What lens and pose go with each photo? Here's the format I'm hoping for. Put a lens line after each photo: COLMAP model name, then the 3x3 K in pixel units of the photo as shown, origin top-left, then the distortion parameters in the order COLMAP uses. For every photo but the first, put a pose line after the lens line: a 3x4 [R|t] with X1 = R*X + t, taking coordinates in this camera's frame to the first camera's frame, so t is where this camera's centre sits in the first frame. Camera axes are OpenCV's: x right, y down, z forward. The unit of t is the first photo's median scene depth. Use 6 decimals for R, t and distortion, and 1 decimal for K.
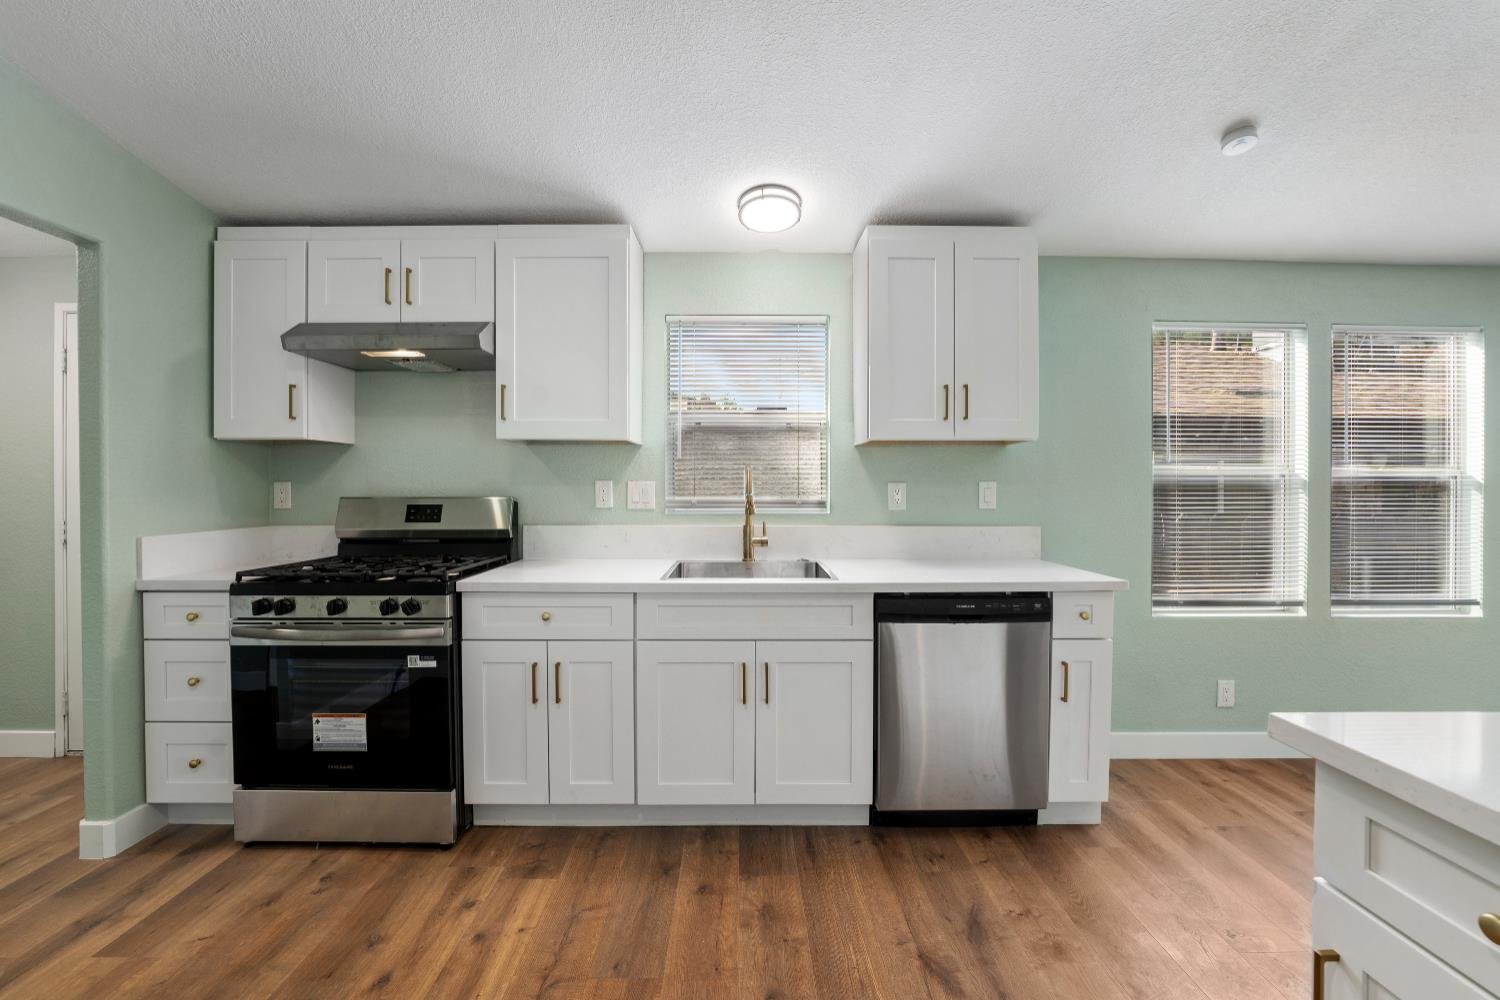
lens RADIAL K [[624.2, 0, 744.0], [0, 624.2, 495.5], [0, 0, 1]] dist [-0.020957, 0.000271]
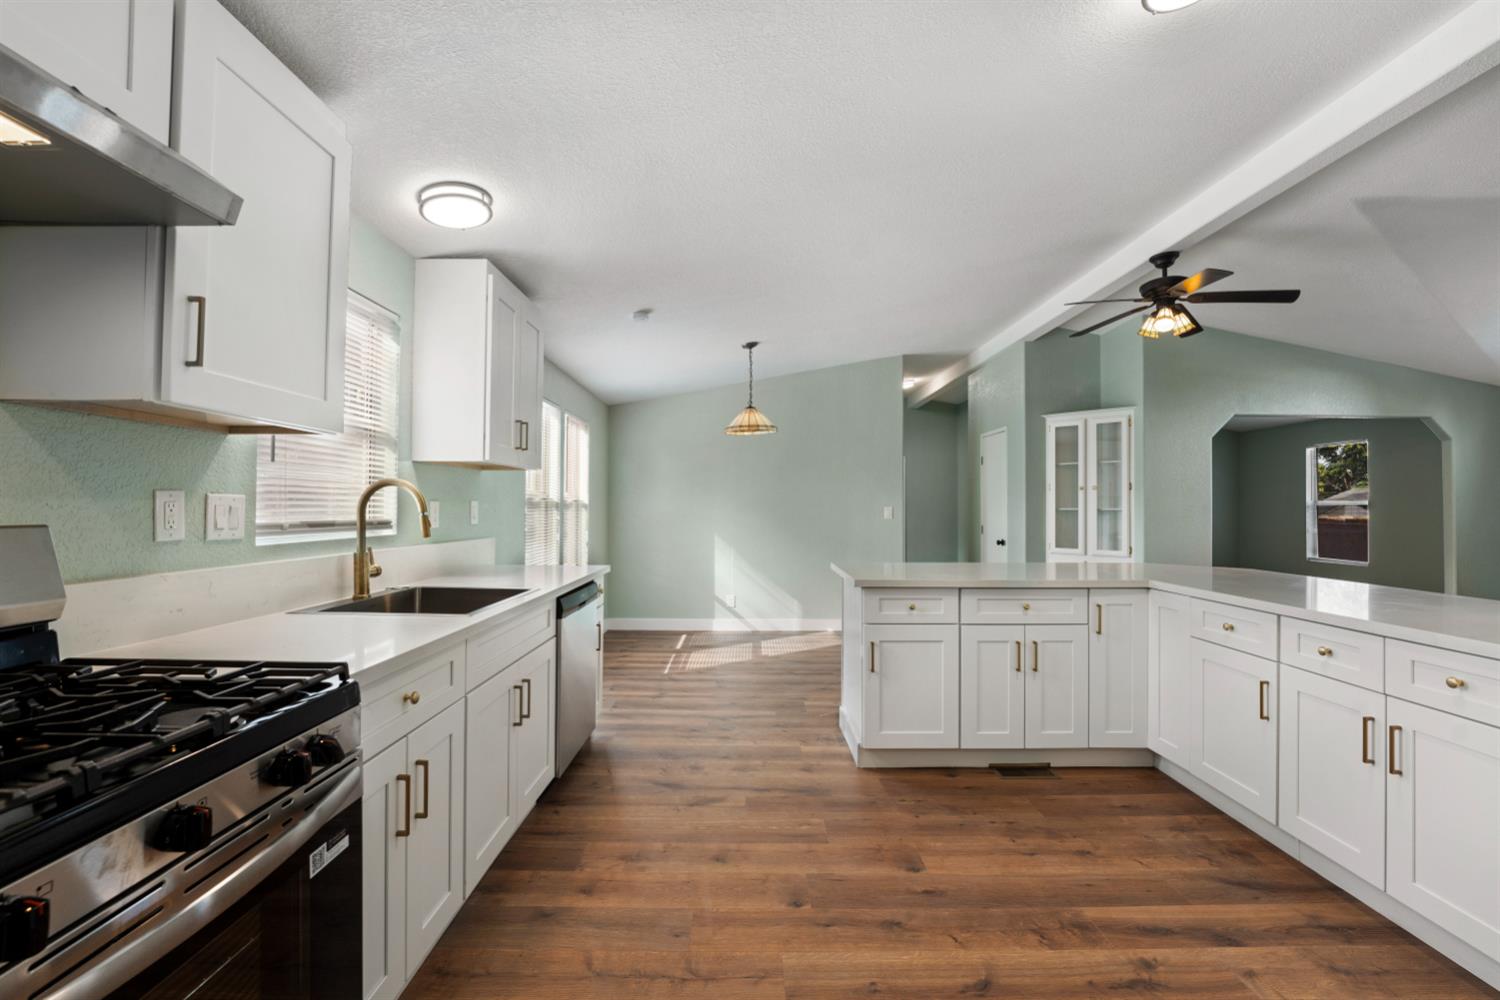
lens RADIAL K [[613.2, 0, 754.7], [0, 613.2, 497.7], [0, 0, 1]] dist [-0.026100, 0.000034]
pose [[0.001450, 0.017697, 0.999842, -0.954409], [0.005672, 0.999827, -0.017704, -0.007837], [-0.999983, 0.005696, 0.001350, 0.615797]]
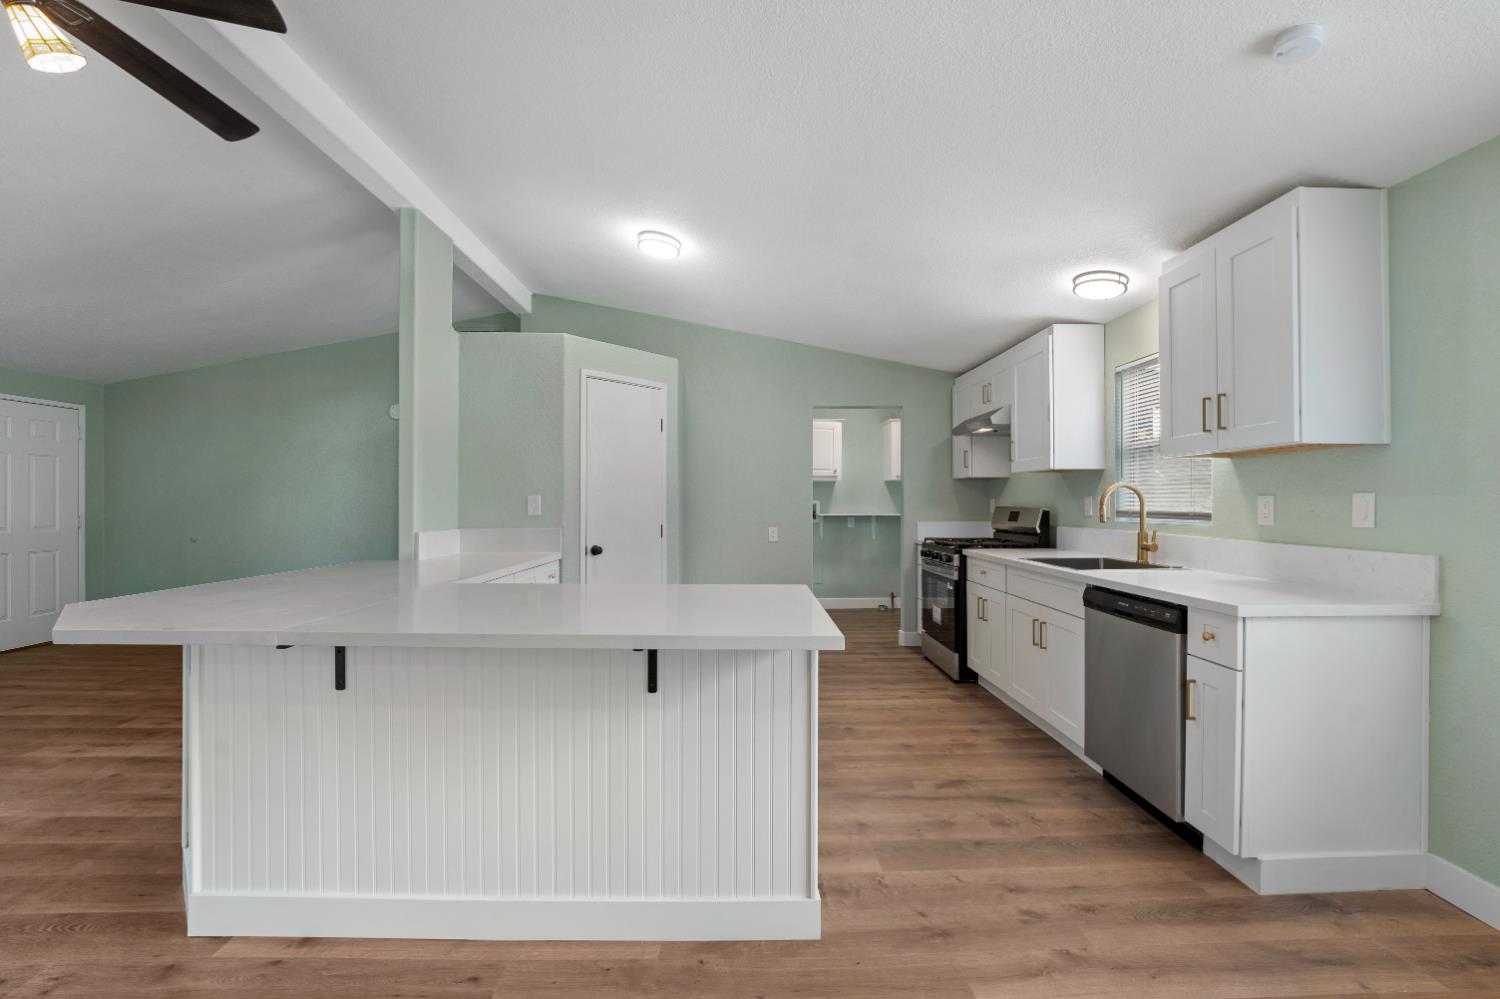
lens RADIAL K [[630.6, 0, 753.5], [0, 630.6, 498.8], [0, 0, 1]] dist [-0.031808, 0.007031]
pose [[0.018049, -0.005712, -0.999821, 1.470326], [-0.012180, 0.999908, -0.005933, -0.000798], [0.999763, 0.012284, 0.017978, 0.290409]]
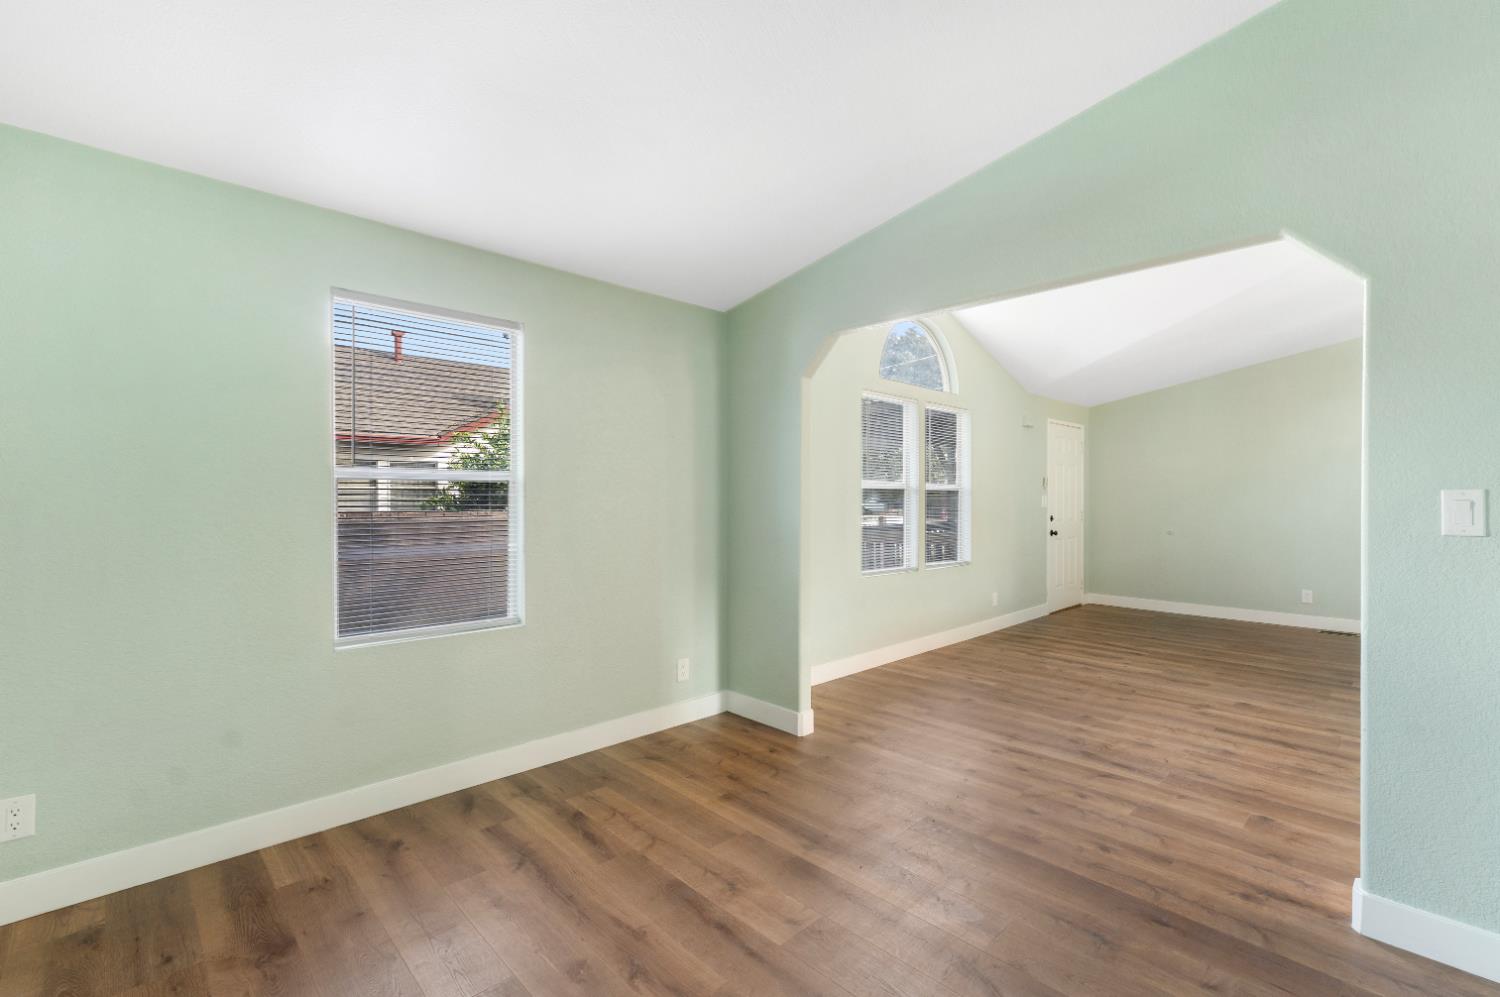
lens RADIAL K [[673.5, 0, 767.0], [0, 673.5, 500.9], [0, 0, 1]] dist [0.000528, 0.017615]
pose [[-0.705552, 0.001889, -0.708656, 2.647687], [-0.008655, 0.999899, 0.011282, 0.009075], [0.708606, 0.014093, -0.705464, -1.093875]]
